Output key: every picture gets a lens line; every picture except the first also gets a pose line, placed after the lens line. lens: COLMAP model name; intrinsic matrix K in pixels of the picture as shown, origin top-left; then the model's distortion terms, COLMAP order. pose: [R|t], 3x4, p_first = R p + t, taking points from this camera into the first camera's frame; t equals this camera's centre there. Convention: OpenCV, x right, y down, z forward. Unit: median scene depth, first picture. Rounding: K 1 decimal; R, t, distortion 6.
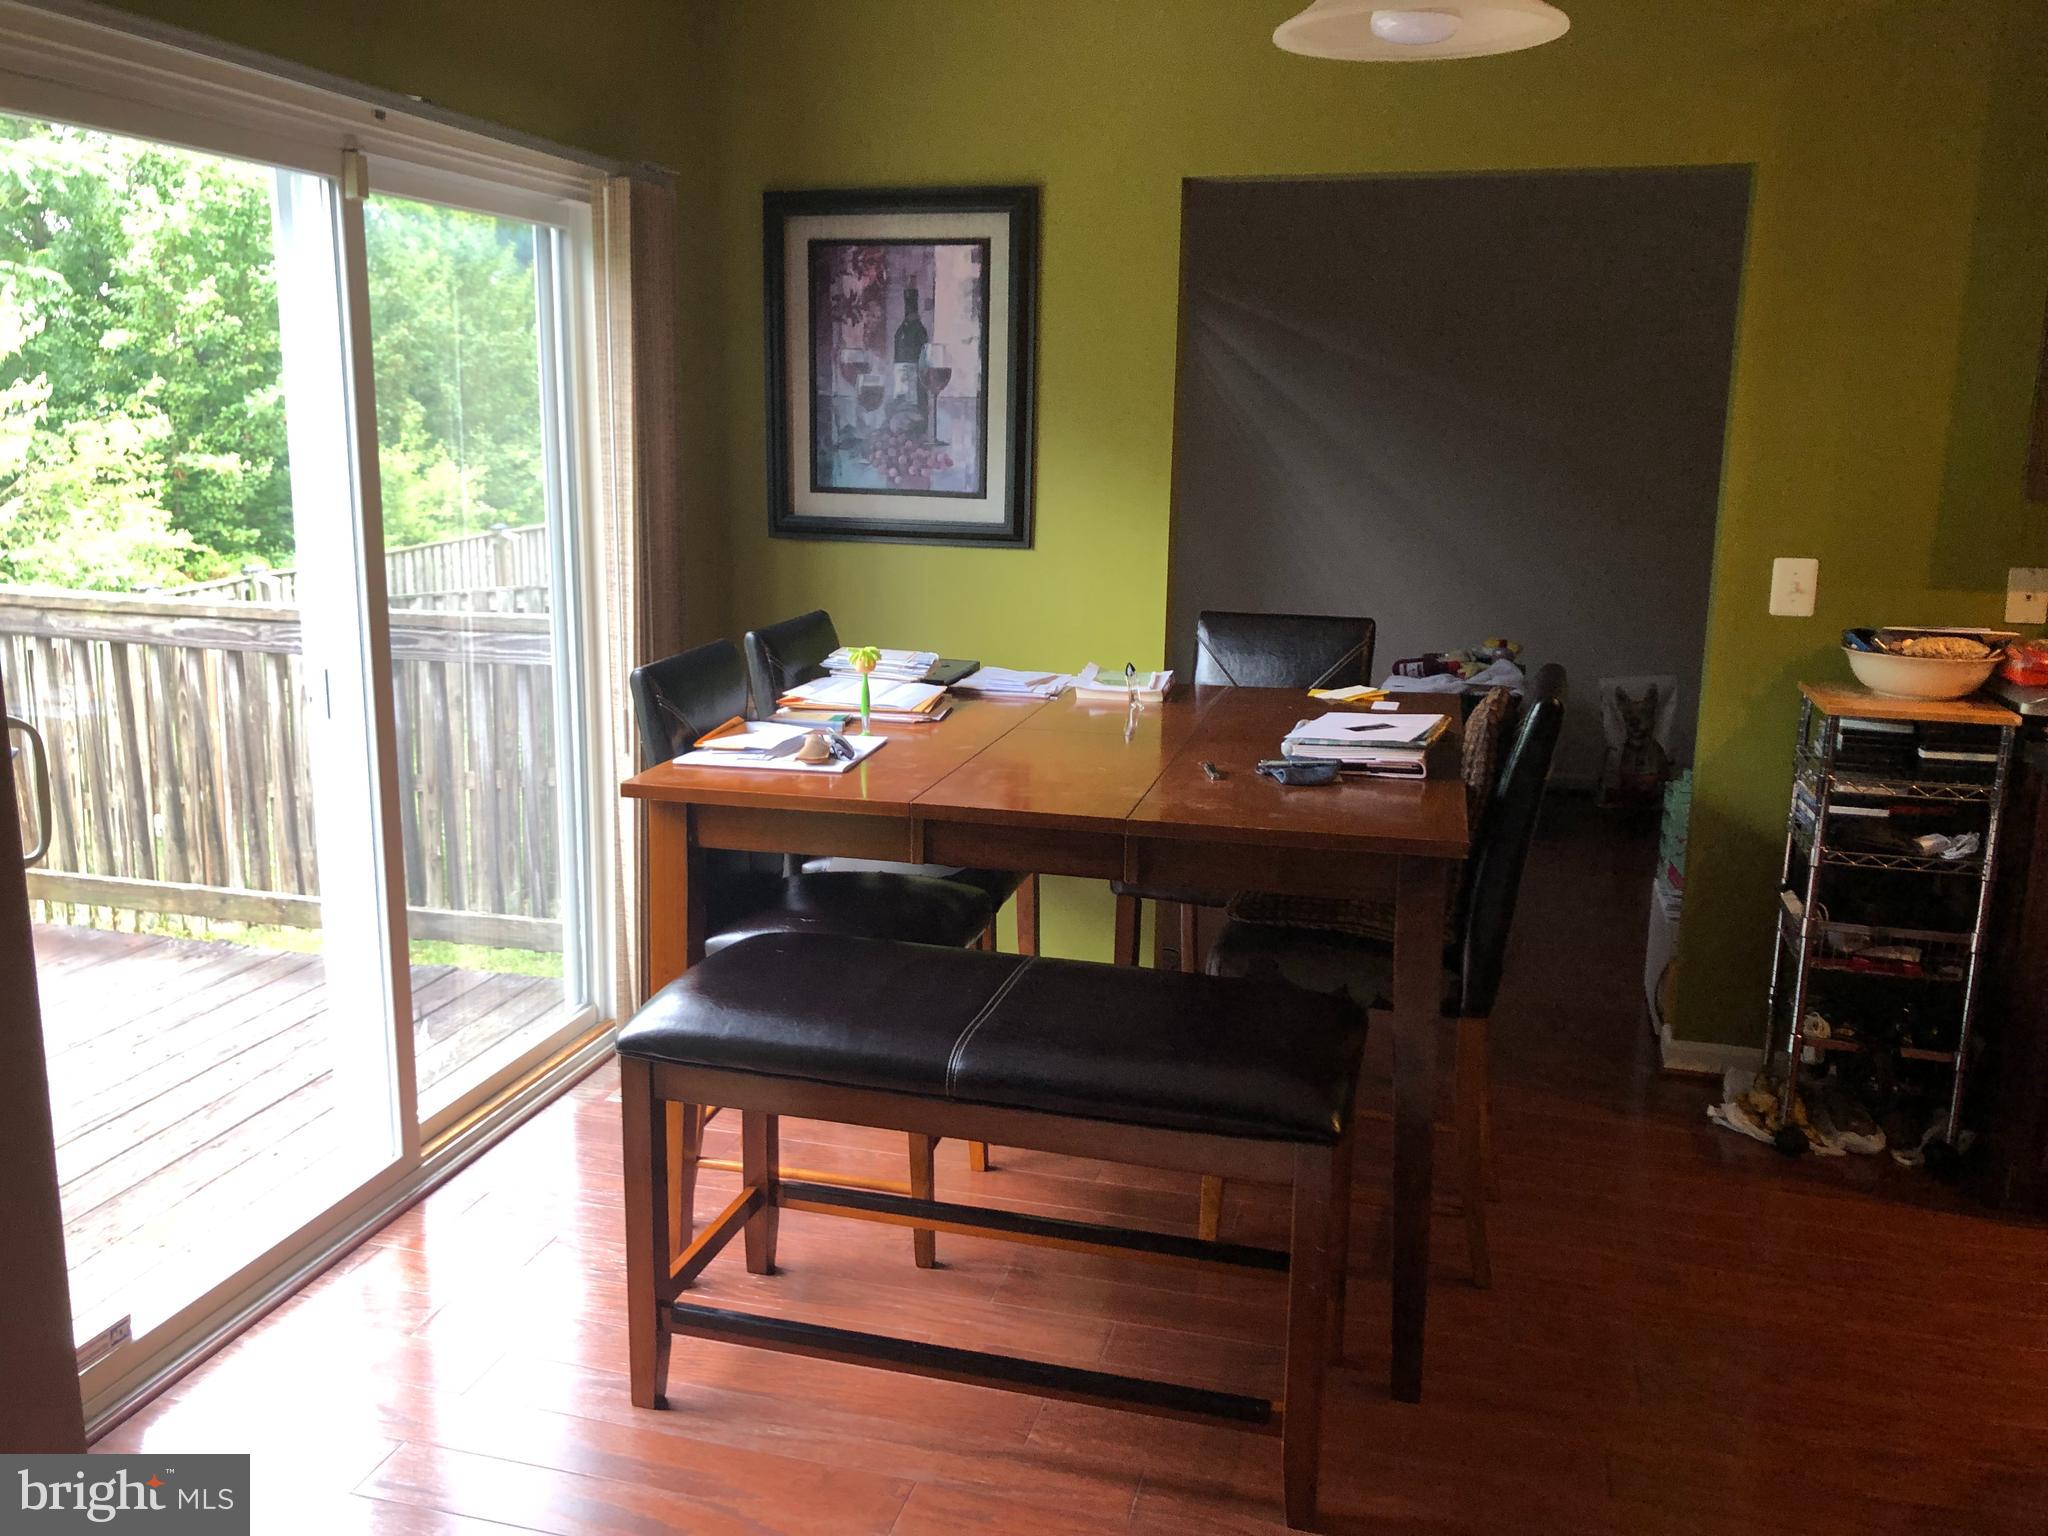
lens RADIAL K [[1677.7, 0, 1010.2], [0, 1677.7, 733.3], [0, 0, 1]] dist [0.021790, -0.020028]
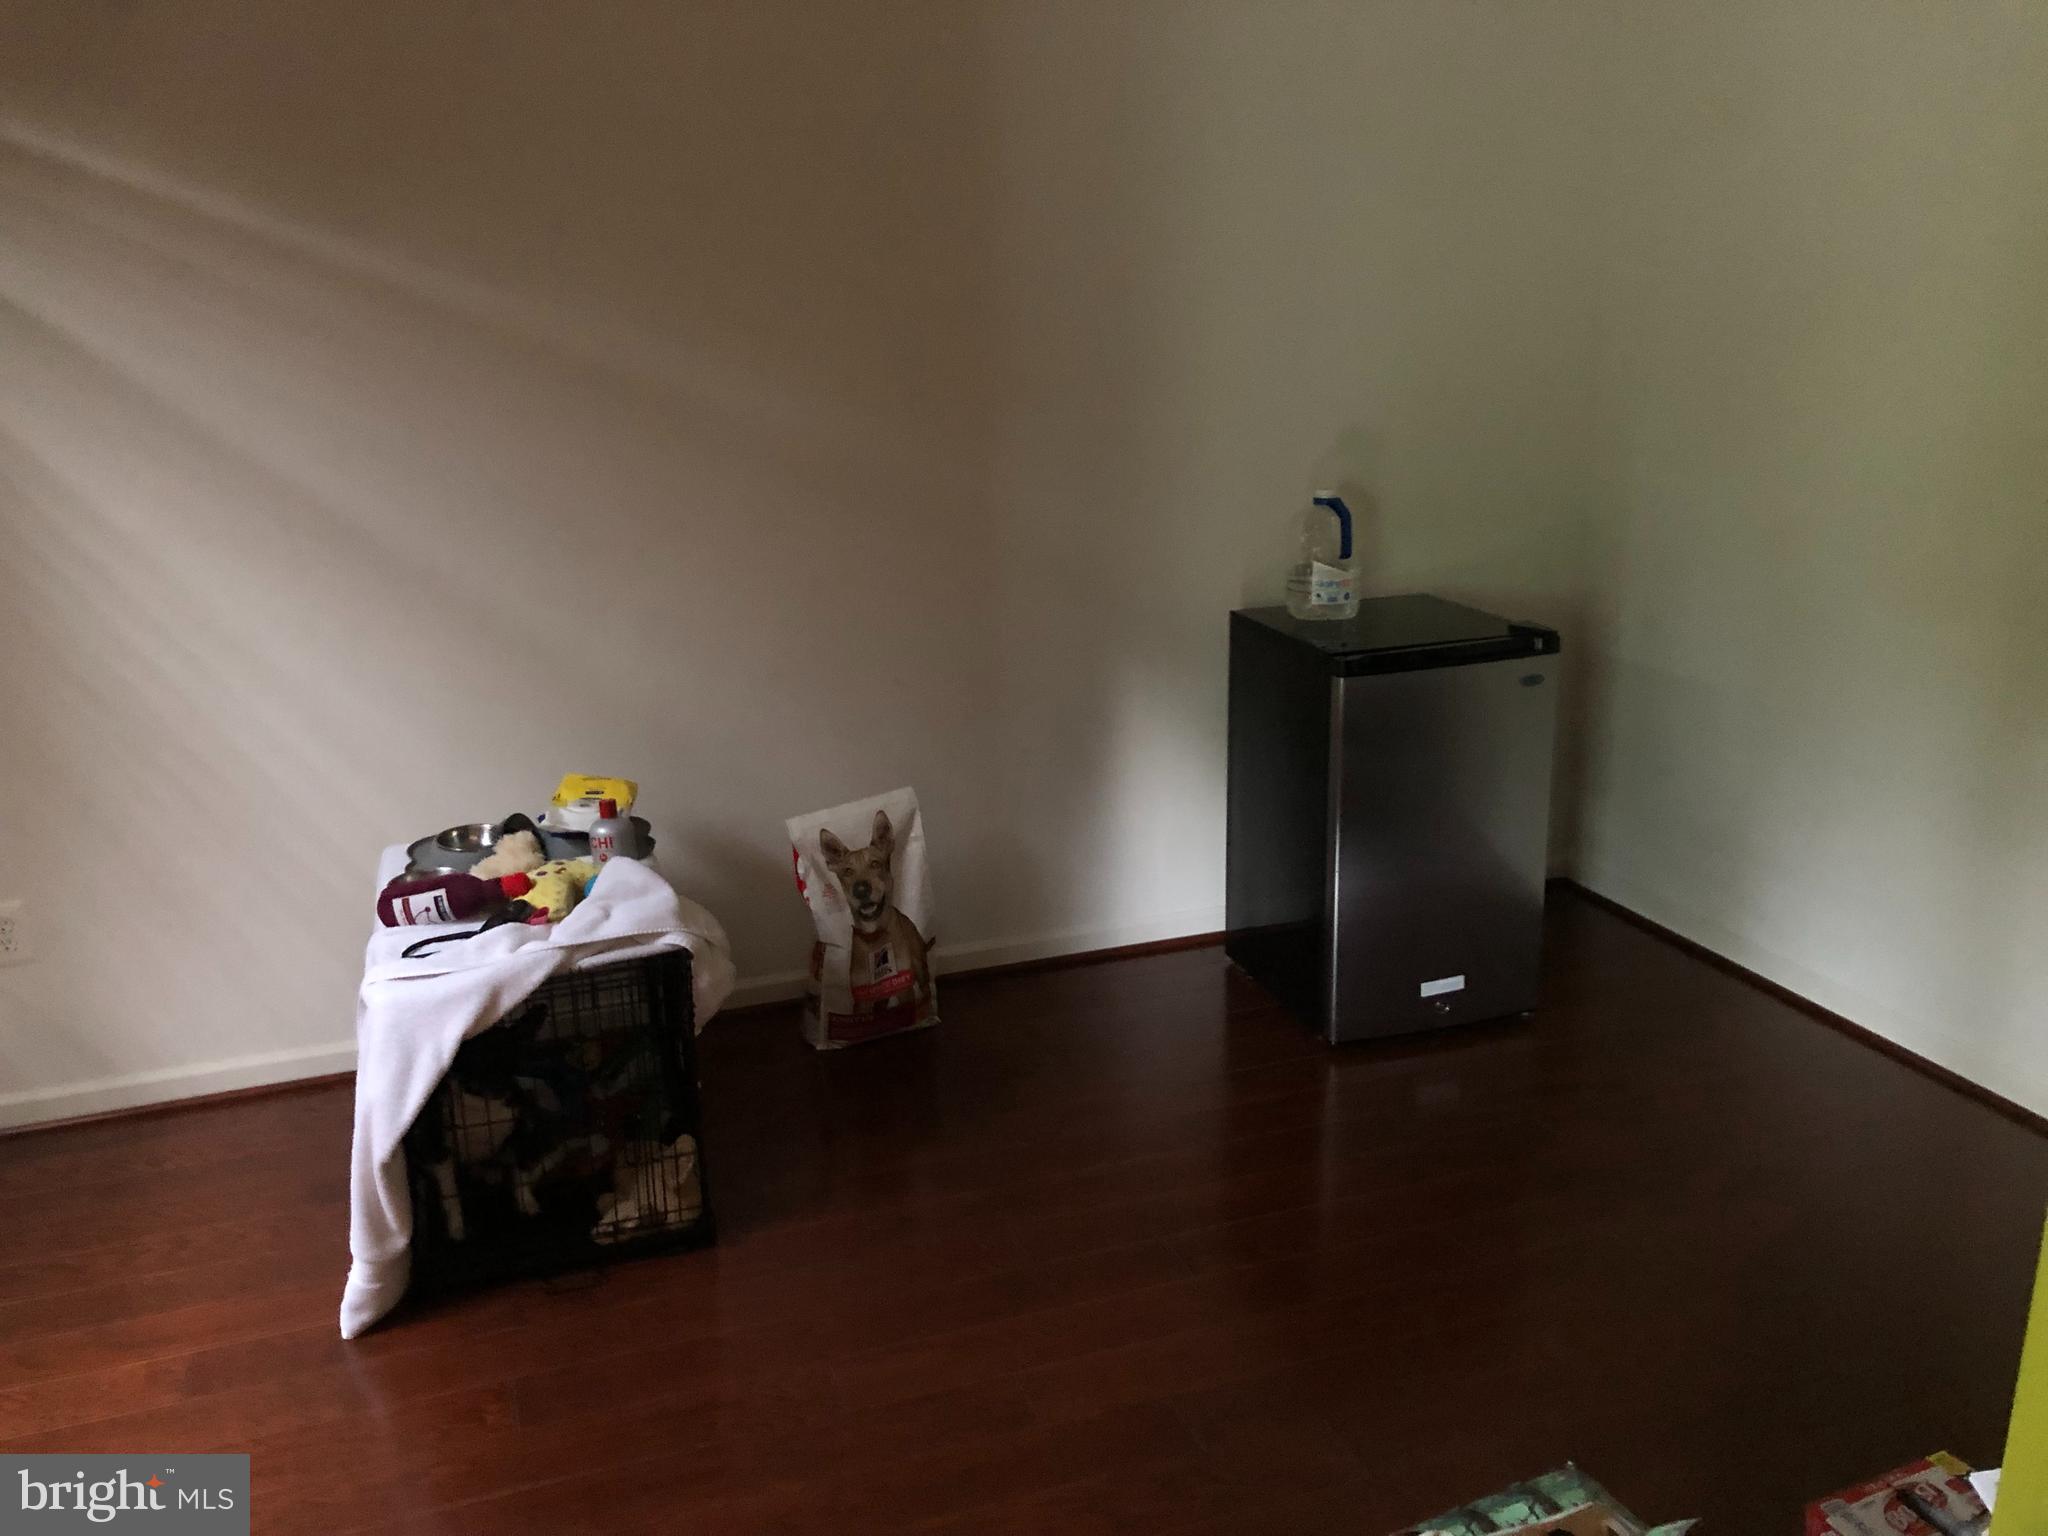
lens RADIAL K [[1703.3, 0, 969.8], [0, 1703.3, 732.1], [0, 0, 1]] dist [0.141191, -0.227365]
pose [[0.838915, -0.183955, 0.512233, 0.132167], [0.151165, 0.982873, 0.105400, -0.107552], [-0.522849, -0.010990, 0.852355, 0.522466]]
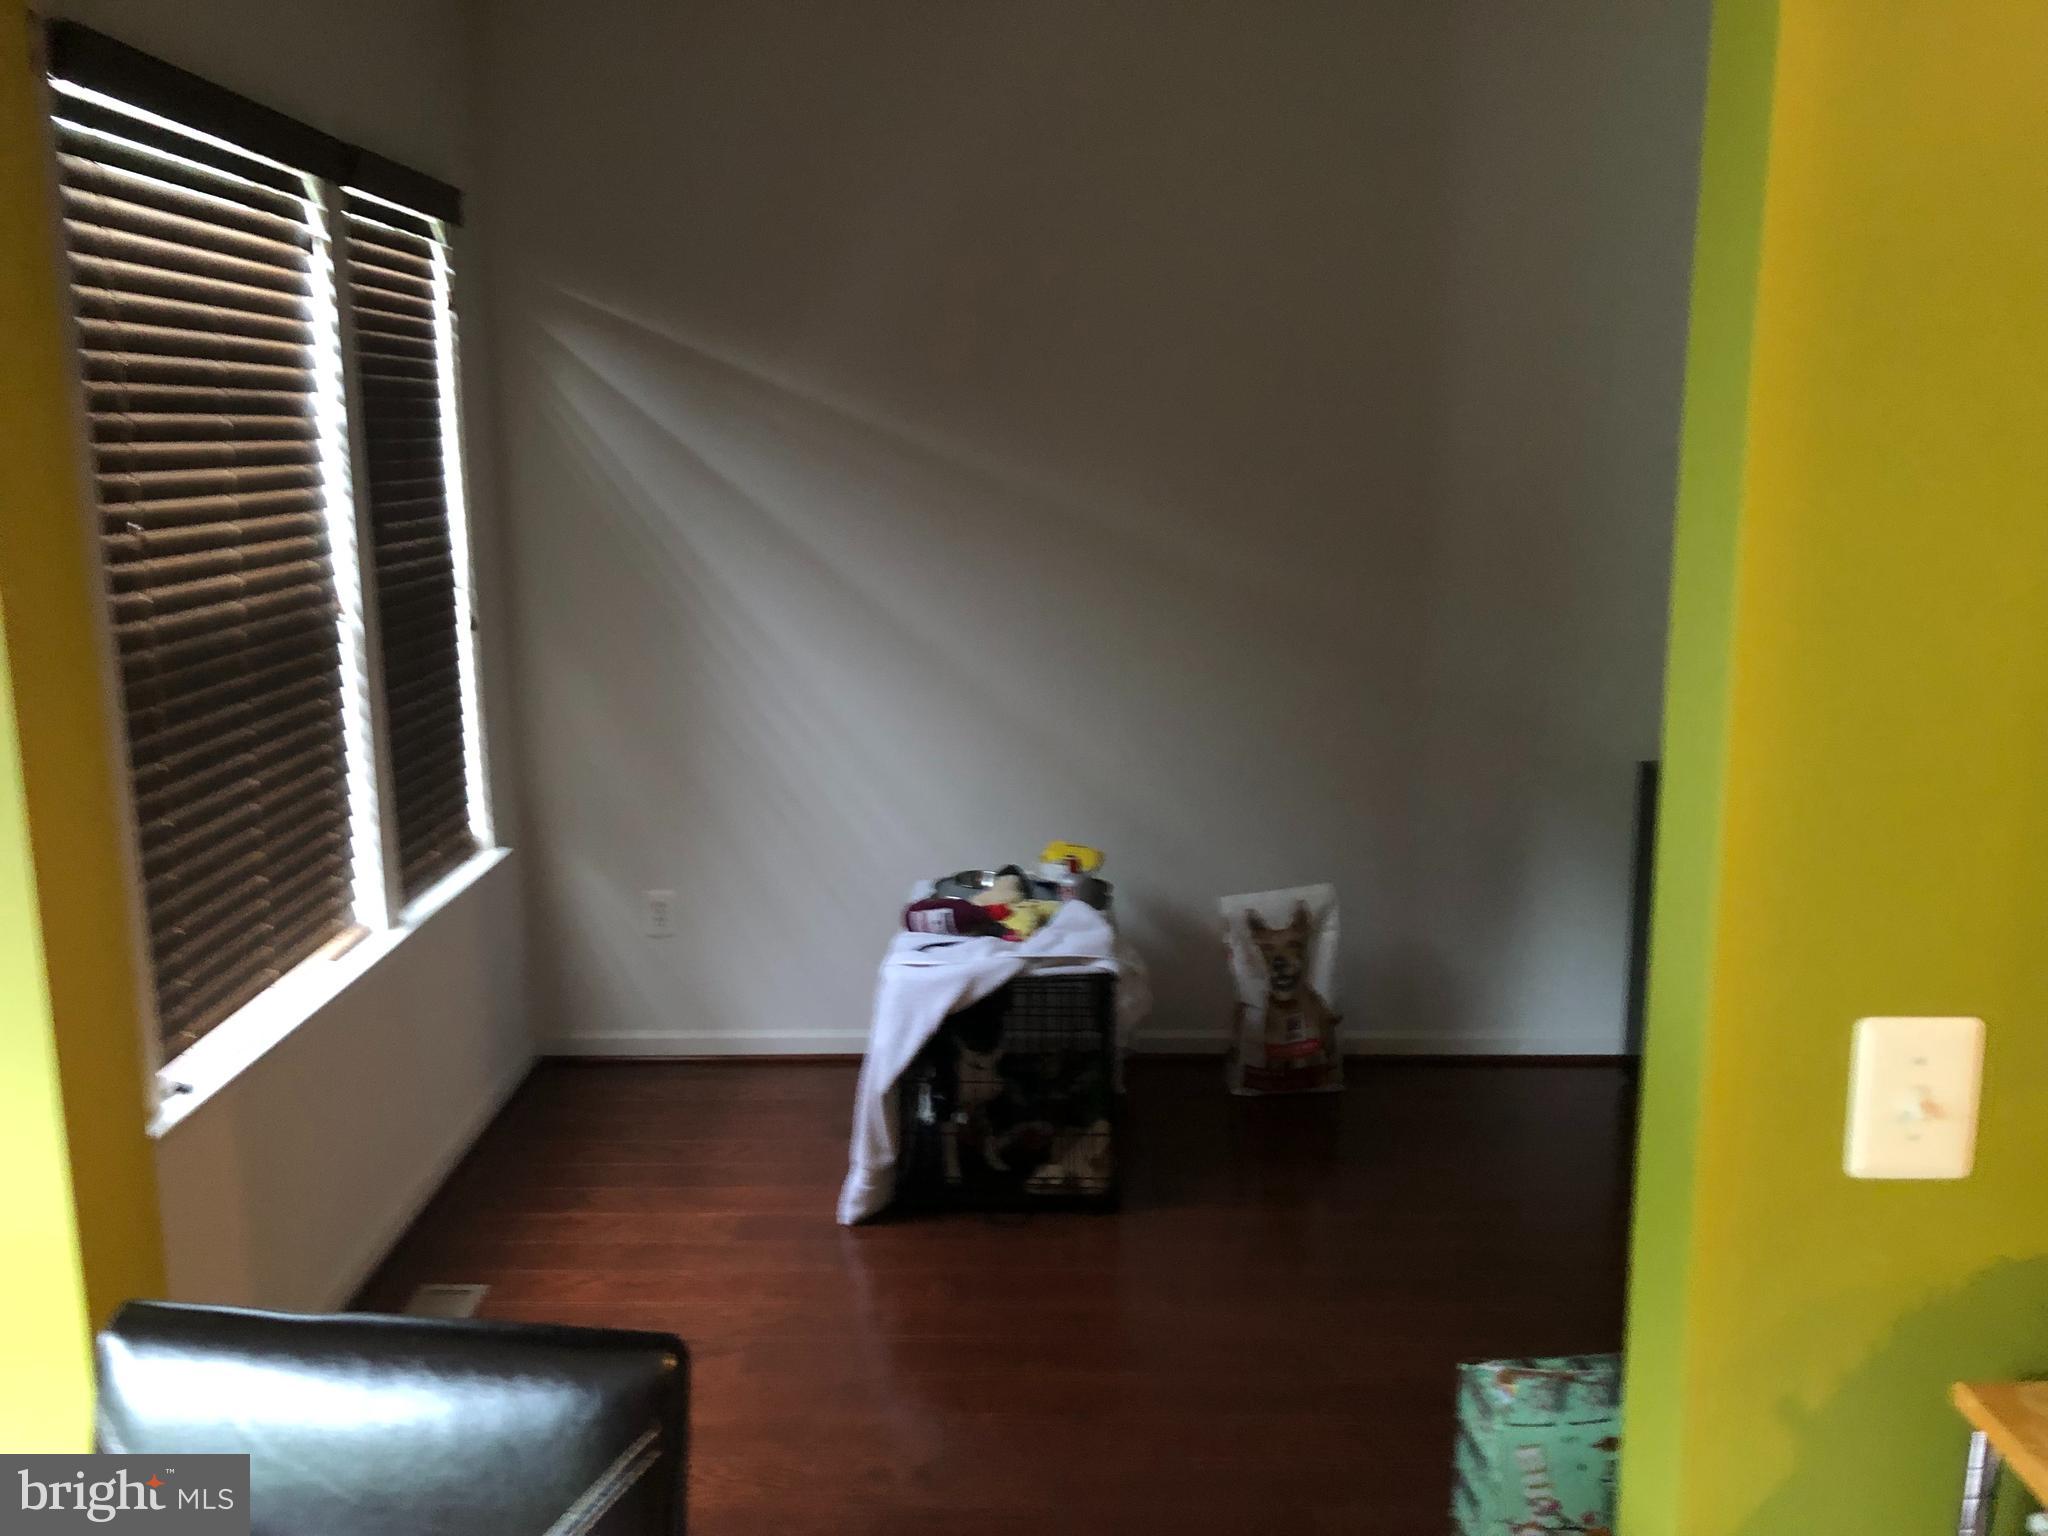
lens RADIAL K [[1663.4, 0, 1010.5], [0, 1663.4, 753.0], [0, 0, 1]] dist [0.305892, -0.003823]
pose [[0.968503, -0.069431, 0.239126, 0.123017], [0.071857, 0.997414, -0.001433, -0.093471], [-0.238408, 0.018570, 0.970987, 0.396817]]
